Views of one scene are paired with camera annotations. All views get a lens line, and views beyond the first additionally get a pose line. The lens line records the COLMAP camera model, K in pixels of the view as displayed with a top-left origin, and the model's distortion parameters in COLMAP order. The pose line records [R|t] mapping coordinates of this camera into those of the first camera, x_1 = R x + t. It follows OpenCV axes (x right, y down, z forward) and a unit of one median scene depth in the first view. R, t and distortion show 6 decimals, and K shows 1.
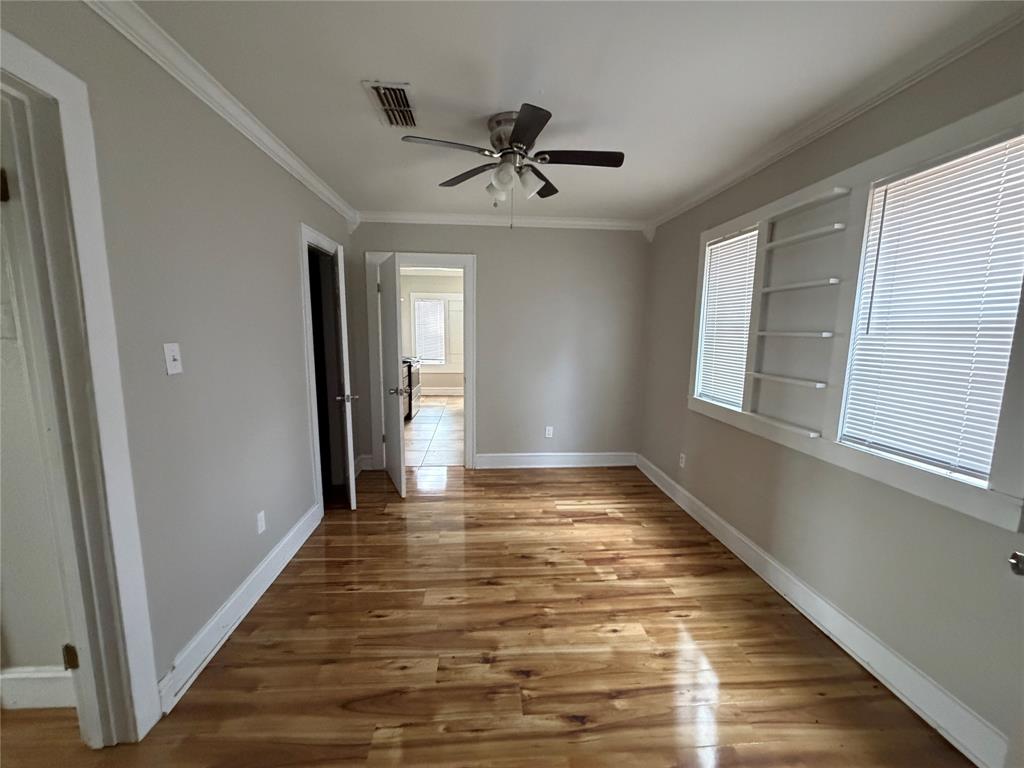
lens RADIAL K [[416.4, 0, 509.3], [0, 416.4, 387.1], [0, 0, 1]] dist [0.000970, 0.000040]
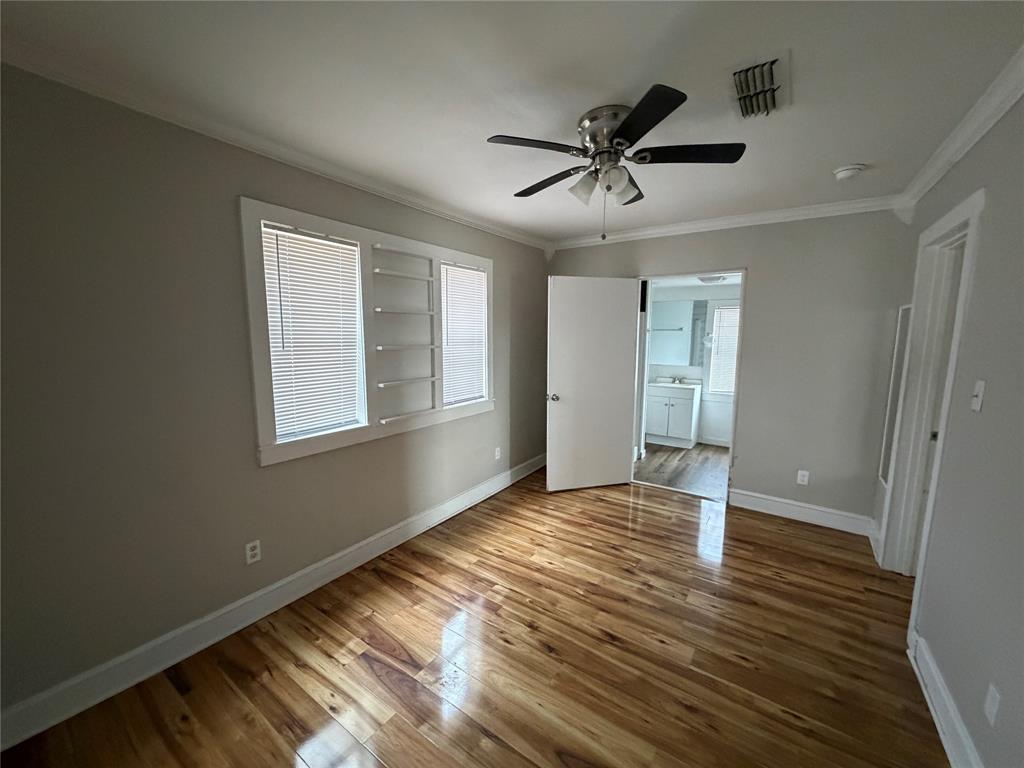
lens RADIAL K [[416.4, 0, 509.3], [0, 416.4, 387.1], [0, 0, 1]] dist [0.000970, 0.000040]
pose [[-0.784864, -0.100328, 0.611492, -0.384742], [0.067564, 0.967068, 0.245387, -0.299528], [-0.615974, 0.233910, -0.752239, 1.781312]]
